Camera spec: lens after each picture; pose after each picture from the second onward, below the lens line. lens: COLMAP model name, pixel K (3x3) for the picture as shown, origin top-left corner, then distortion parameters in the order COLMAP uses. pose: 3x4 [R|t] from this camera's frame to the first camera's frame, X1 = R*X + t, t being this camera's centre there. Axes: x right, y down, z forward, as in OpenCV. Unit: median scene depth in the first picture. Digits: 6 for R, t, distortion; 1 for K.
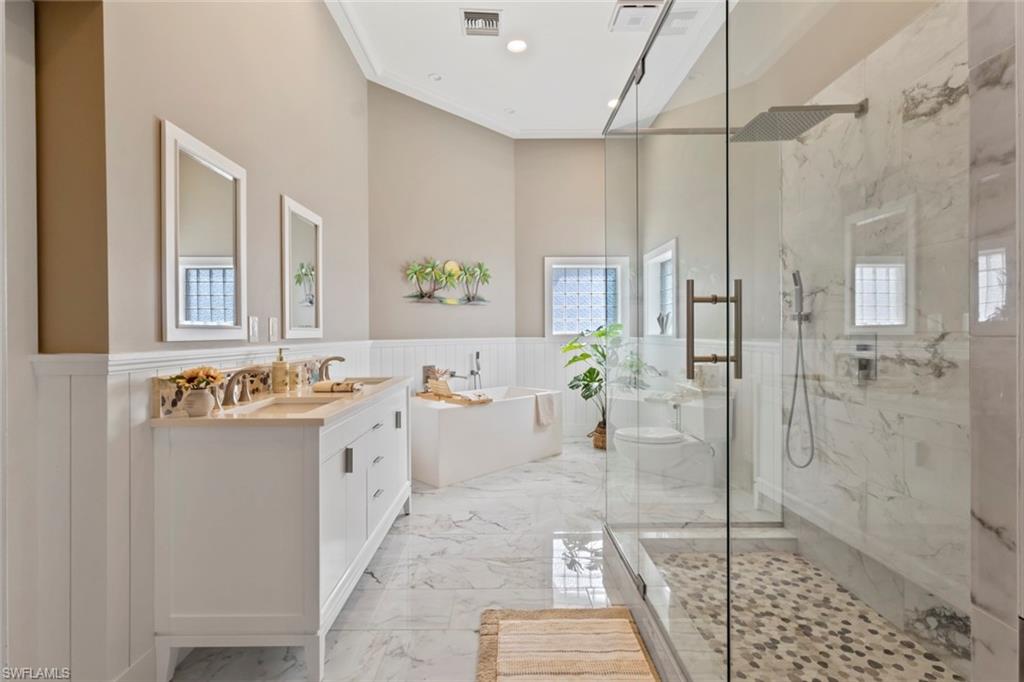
lens RADIAL K [[471.4, 0, 511.1], [0, 471.4, 336.5], [0, 0, 1]] dist [-0.000164, 0.001648]
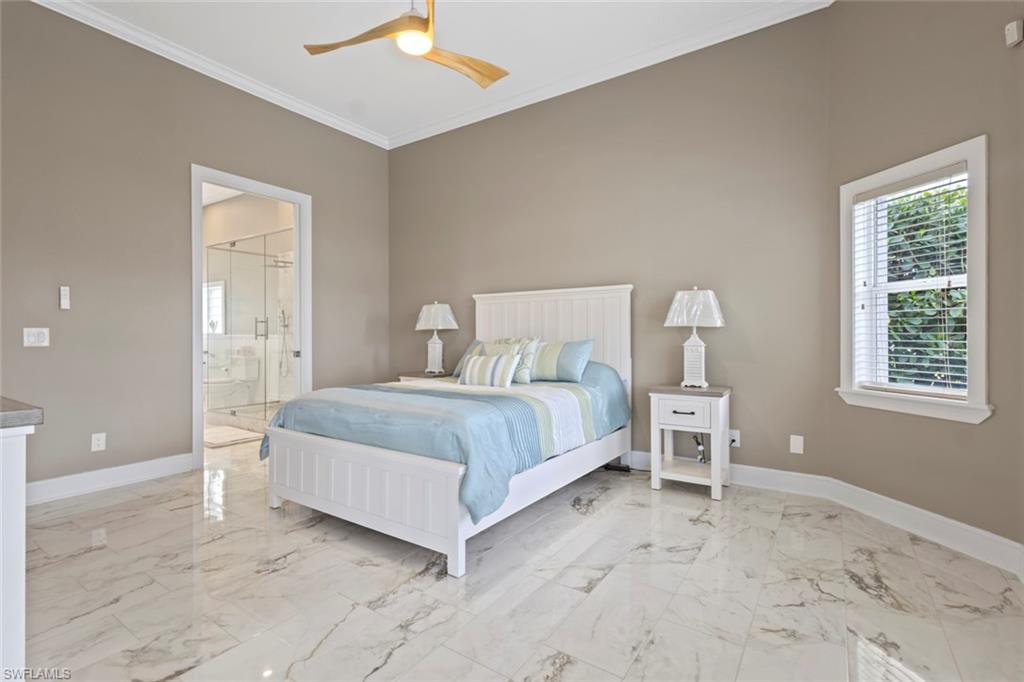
lens RADIAL K [[471.4, 0, 513.8], [0, 471.4, 339.7], [0, 0, 1]] dist [-0.000164, 0.001648]
pose [[0.564671, 0.004443, 0.825304, -0.998193], [-0.001184, 0.999989, -0.004574, 0.057625], [-0.825315, 0.001606, 0.564670, -1.830826]]
